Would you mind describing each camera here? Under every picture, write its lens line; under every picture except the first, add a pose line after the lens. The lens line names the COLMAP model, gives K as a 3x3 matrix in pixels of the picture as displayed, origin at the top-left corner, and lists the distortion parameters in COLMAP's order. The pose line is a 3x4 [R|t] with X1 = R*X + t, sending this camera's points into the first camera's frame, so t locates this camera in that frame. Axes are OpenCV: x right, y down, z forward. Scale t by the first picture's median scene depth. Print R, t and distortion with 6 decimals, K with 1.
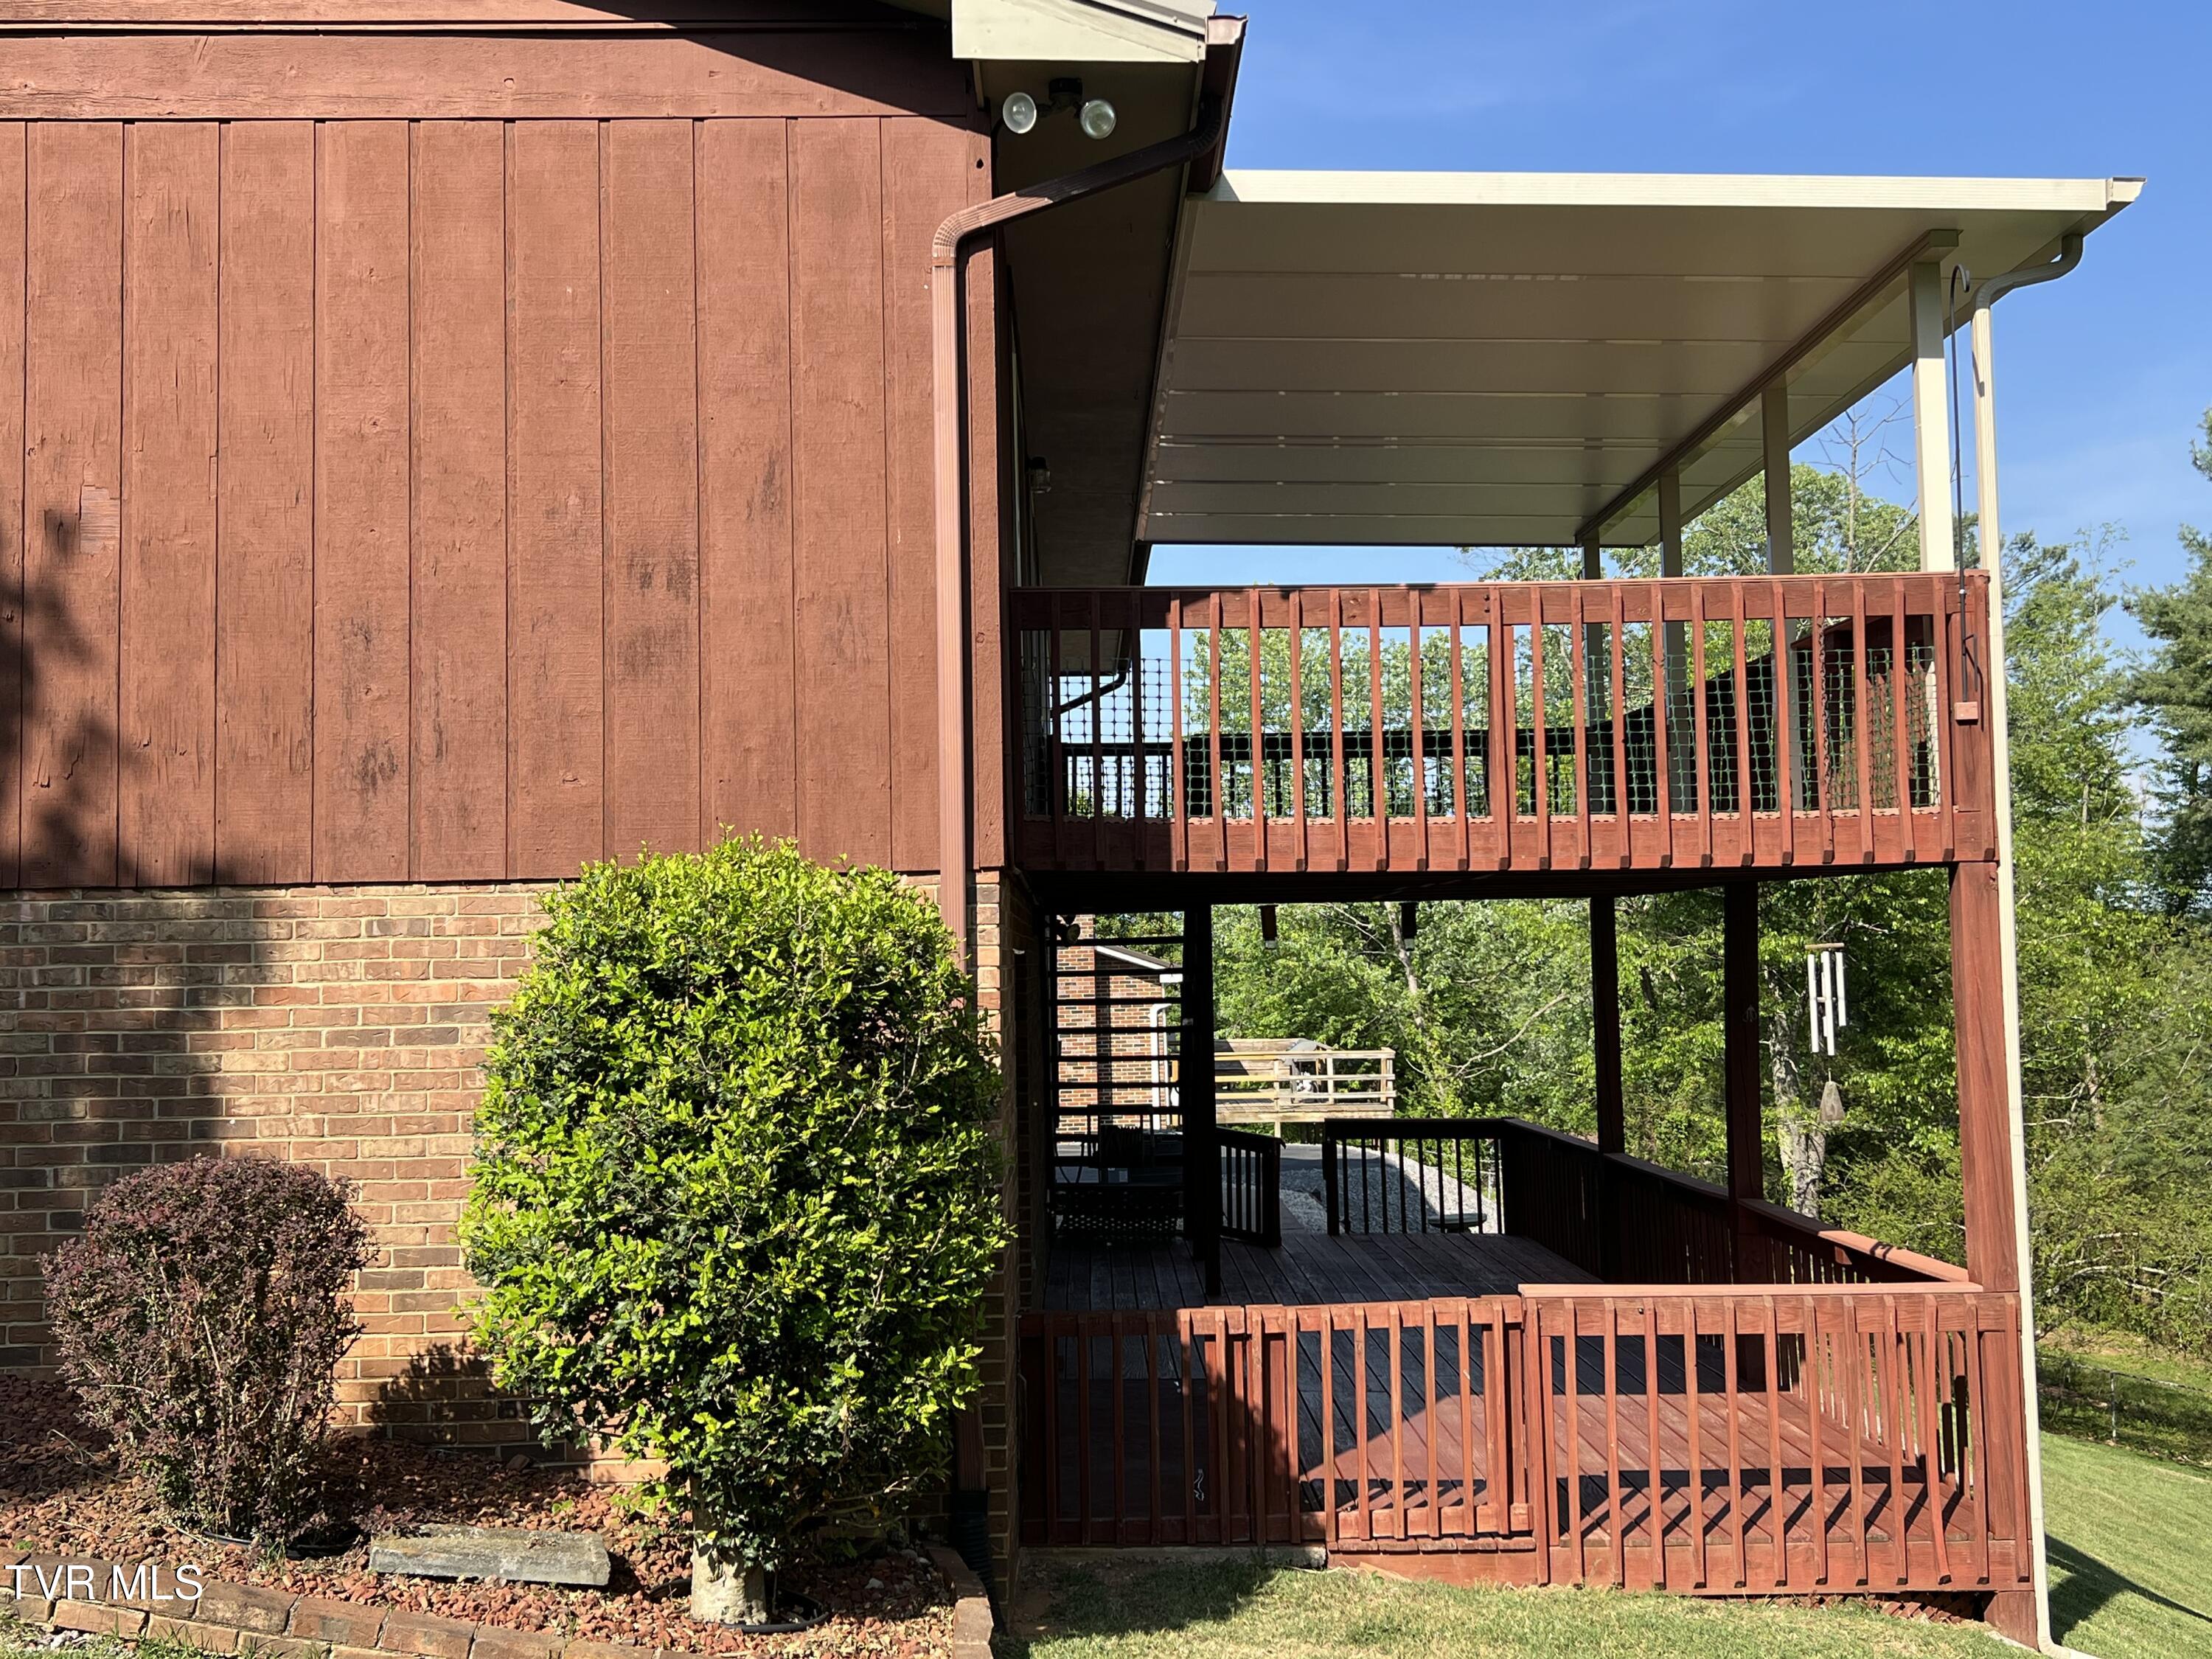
lens RADIAL K [[2257.0, 0, 1107.4], [0, 2257.0, 829.5], [0, 0, 1]] dist [-0.046918, 0.000000]
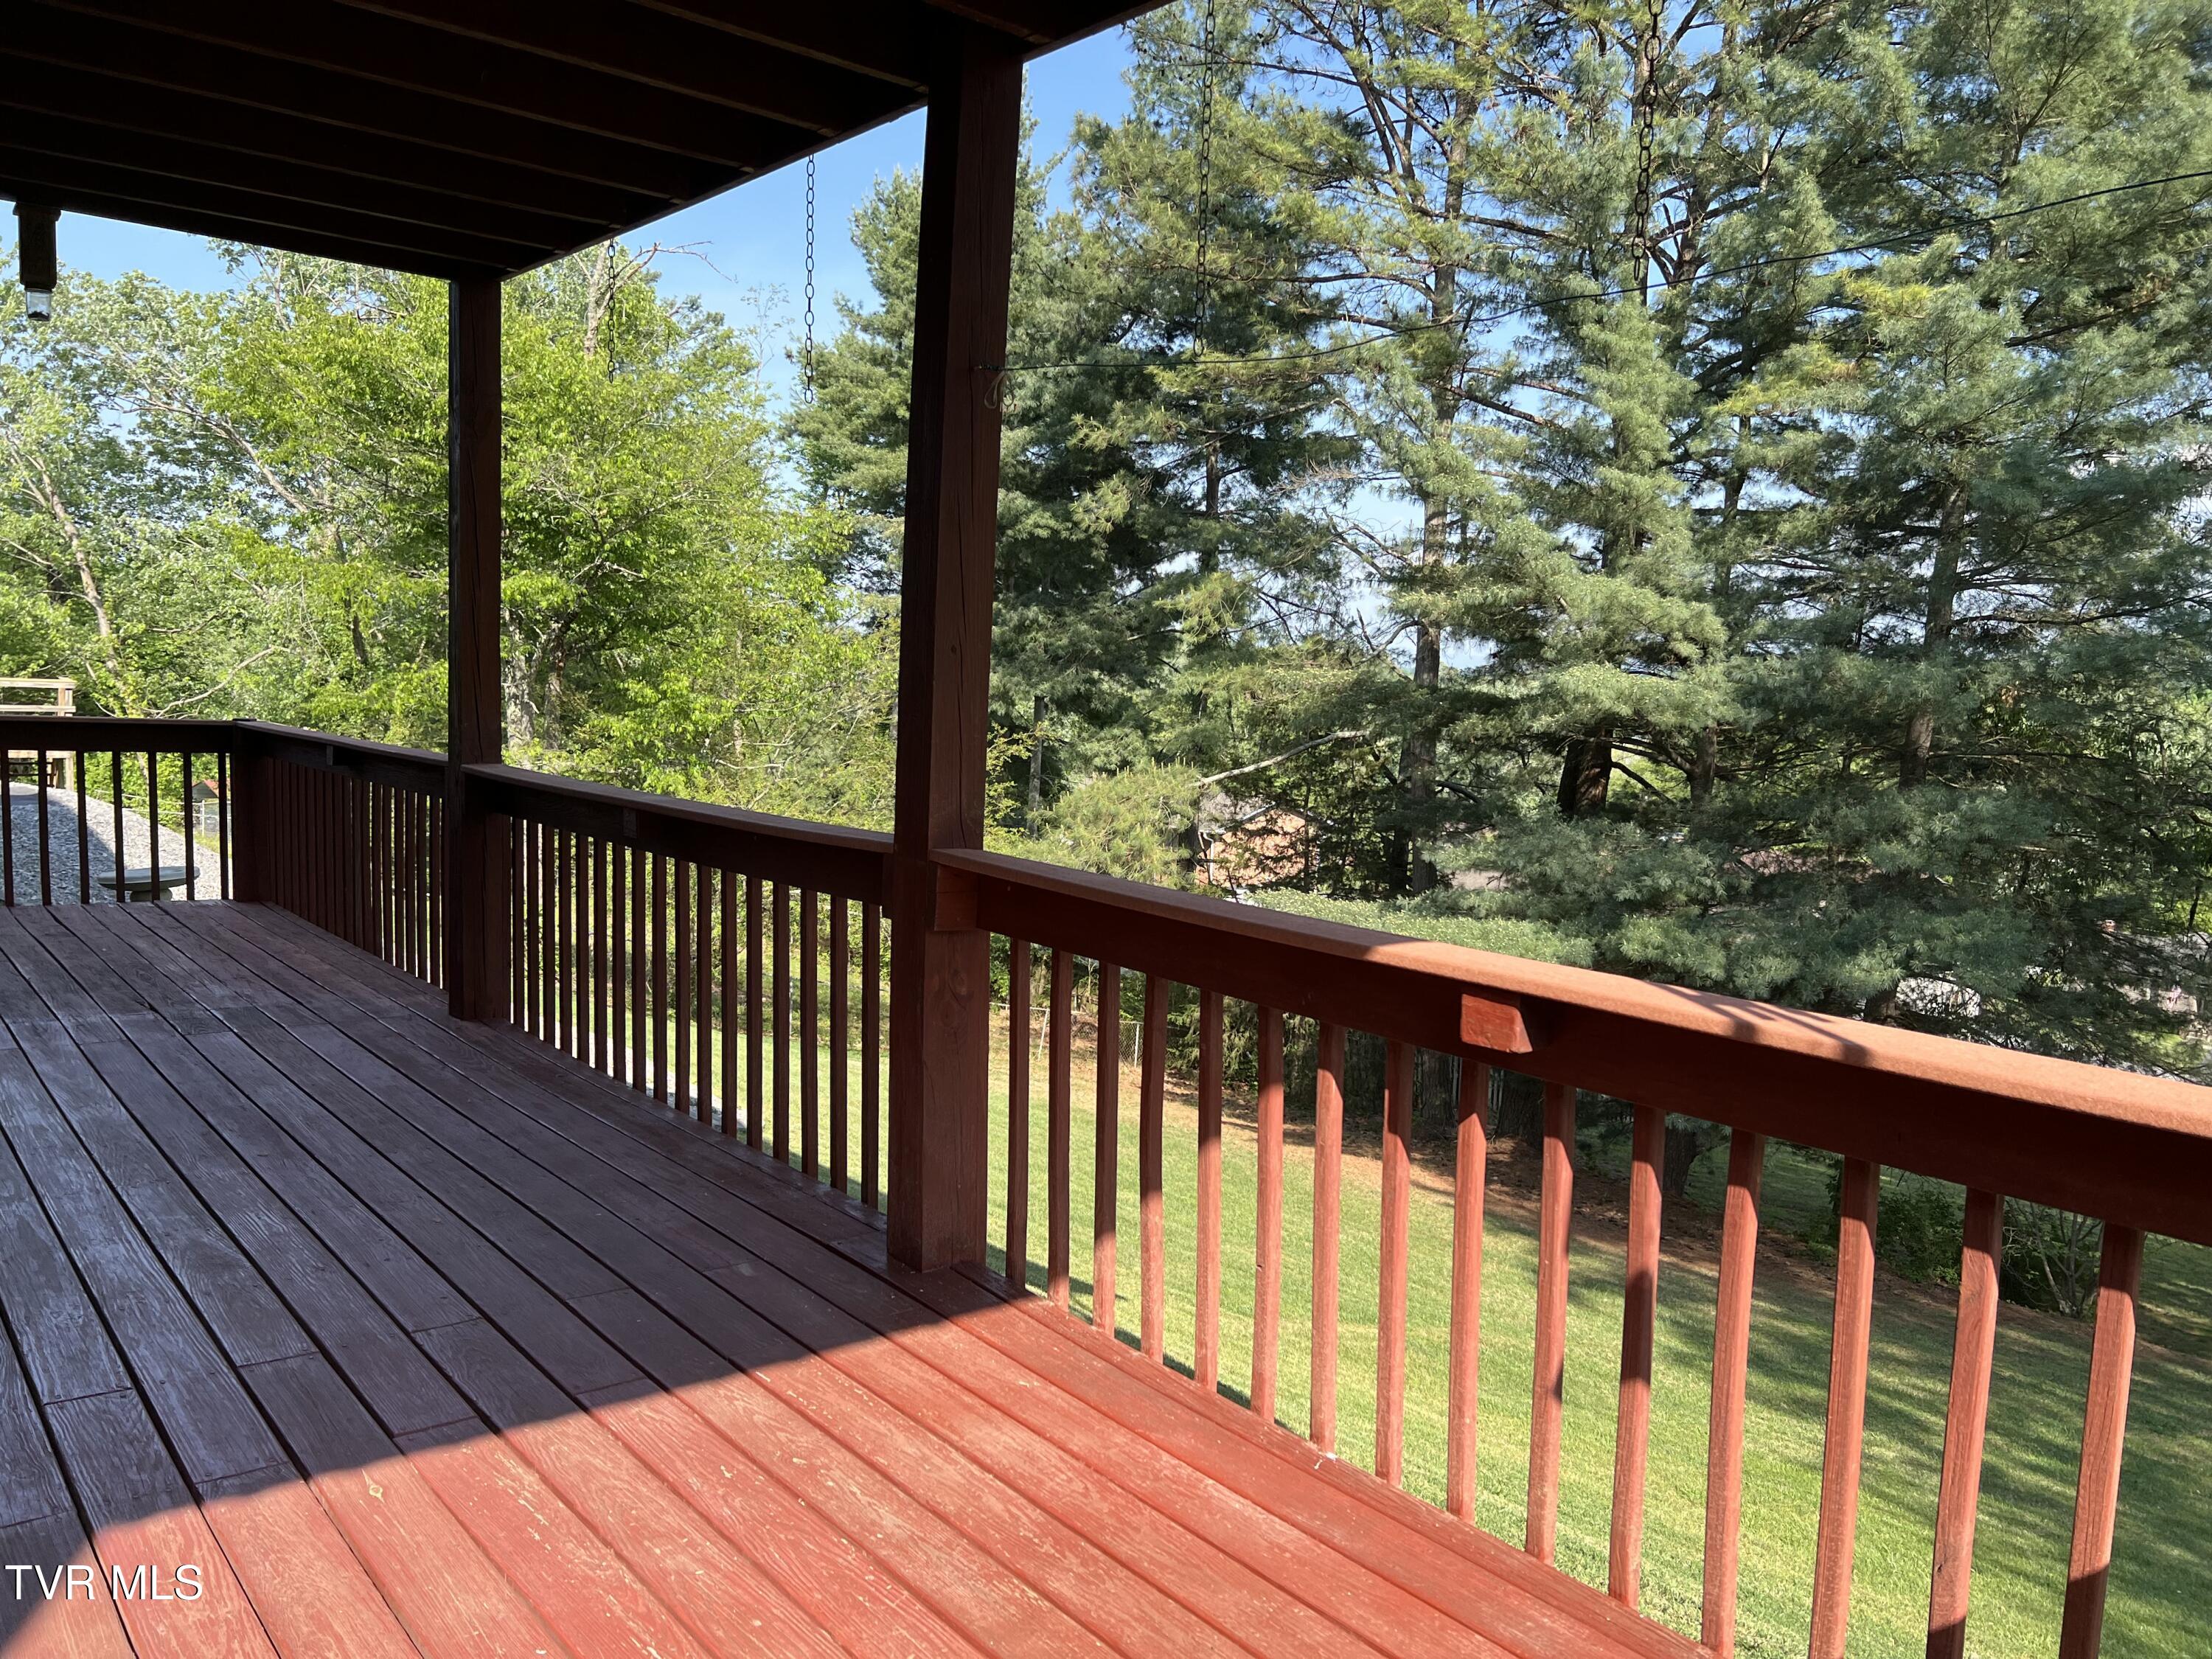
lens RADIAL K [[1664.8, 0, 1108.4], [0, 1664.8, 826.5], [0, 0, 1]] dist [0.062315, -0.054846]
pose [[0.786062, -0.012792, 0.618016, 0.022833], [-0.085306, 0.987975, 0.128952, 0.022963], [-0.612234, -0.154085, 0.775518, 0.143723]]
